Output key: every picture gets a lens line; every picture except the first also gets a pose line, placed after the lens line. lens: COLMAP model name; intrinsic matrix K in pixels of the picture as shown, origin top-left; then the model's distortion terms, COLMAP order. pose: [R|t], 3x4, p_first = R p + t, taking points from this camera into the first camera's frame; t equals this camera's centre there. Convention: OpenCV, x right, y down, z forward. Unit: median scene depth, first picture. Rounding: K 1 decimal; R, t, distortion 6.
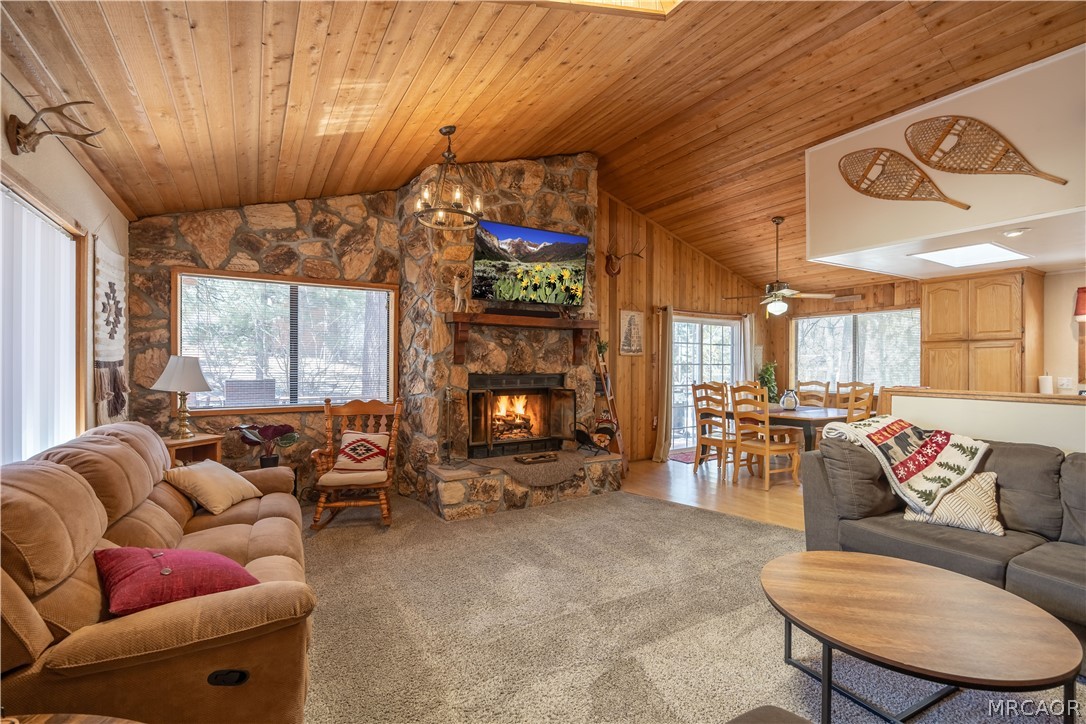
lens RADIAL K [[484.4, 0, 570.9], [0, 484.4, 358.2], [0, 0, 1]] dist [-0.007847, -0.000180]
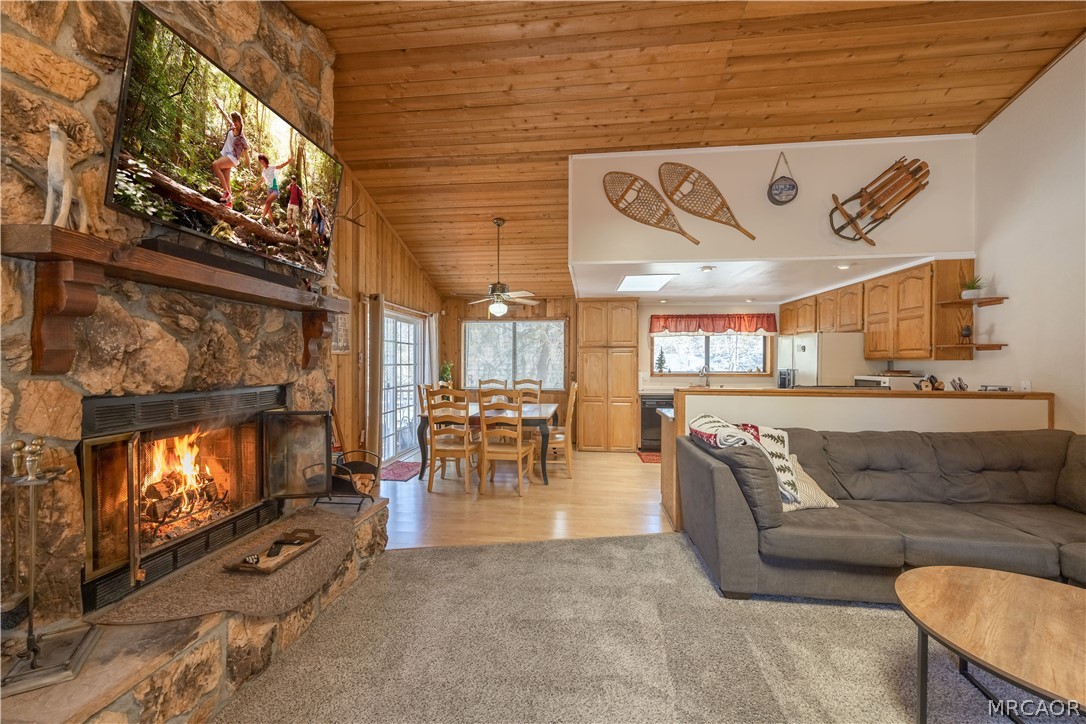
lens RADIAL K [[416.2, 0, 539.2], [0, 416.2, 363.0], [0, 0, 1]] dist [0.002848, -0.001584]
pose [[0.658632, -0.003440, 0.752458, -0.214076], [-0.008913, 0.999884, 0.012372, -0.004684], [-0.752413, -0.014855, 0.658524, 0.451980]]
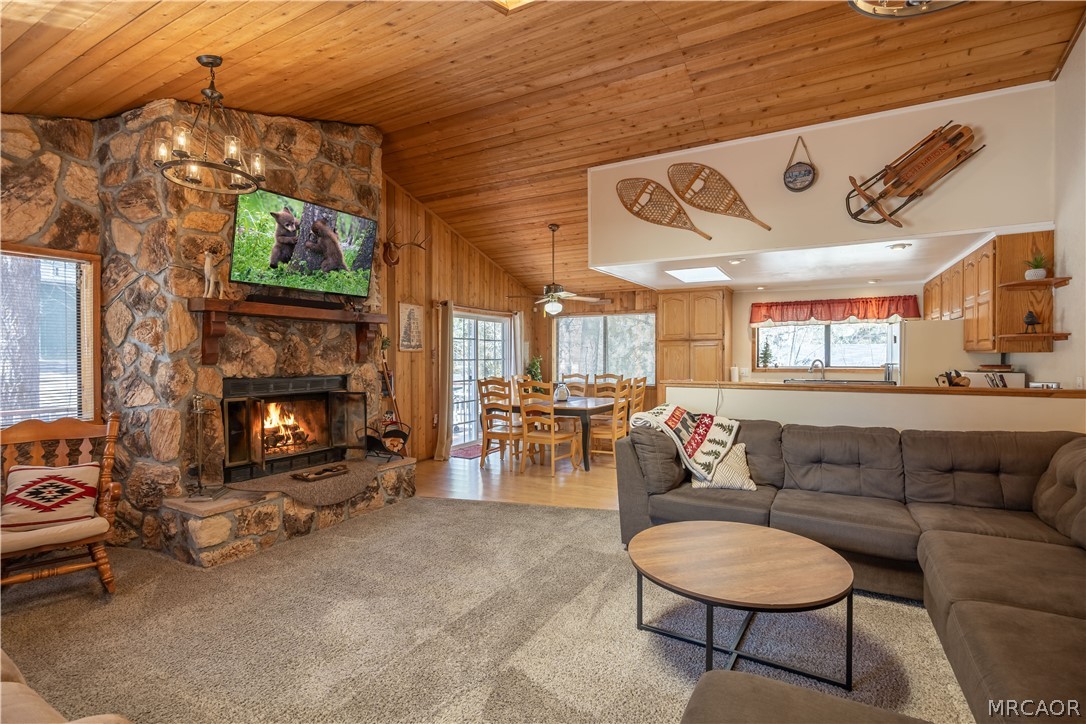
lens RADIAL K [[484.4, 0, 557.2], [0, 484.4, 358.2], [0, 0, 1]] dist [-0.007847, -0.000180]
pose [[0.872920, -0.008064, 0.487797, -0.124340], [0.000225, 0.999870, 0.016126, -0.010855], [-0.487863, -0.013967, 0.872808, 0.051202]]
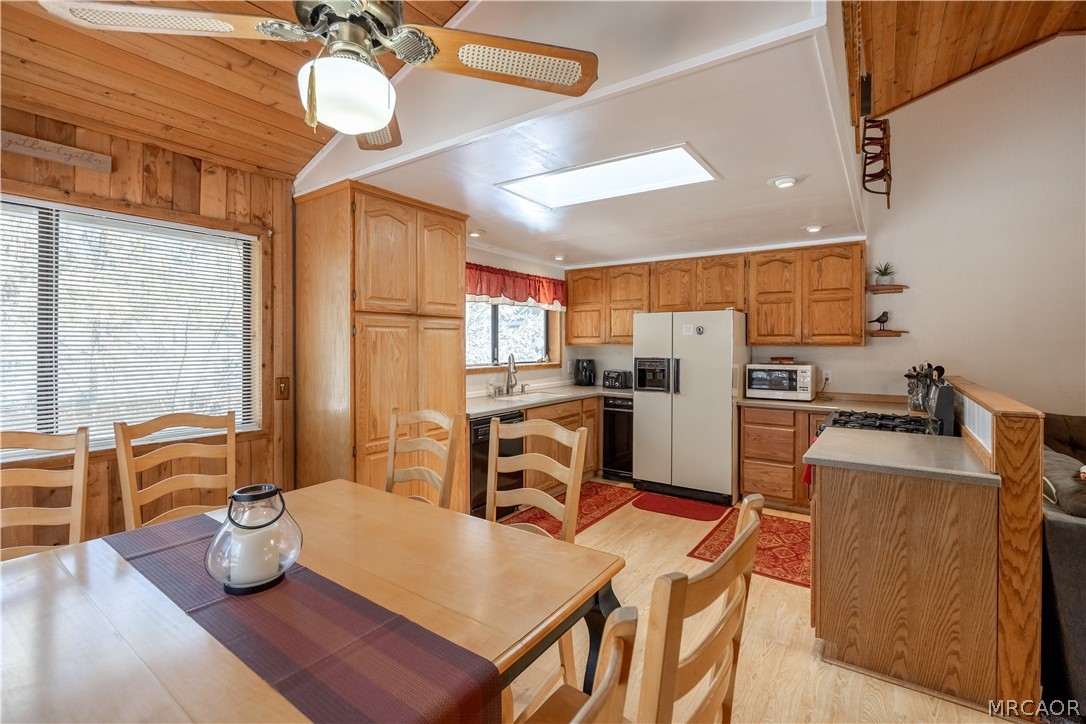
lens RADIAL K [[484.4, 0, 540.3], [0, 484.4, 344.2], [0, 0, 1]] dist [-0.007847, -0.000180]
pose [[-0.336999, -0.003466, 0.941499, 0.274583], [-0.012622, 0.999920, -0.000837, -0.003511], [-0.941420, -0.012166, -0.337016, 1.263801]]
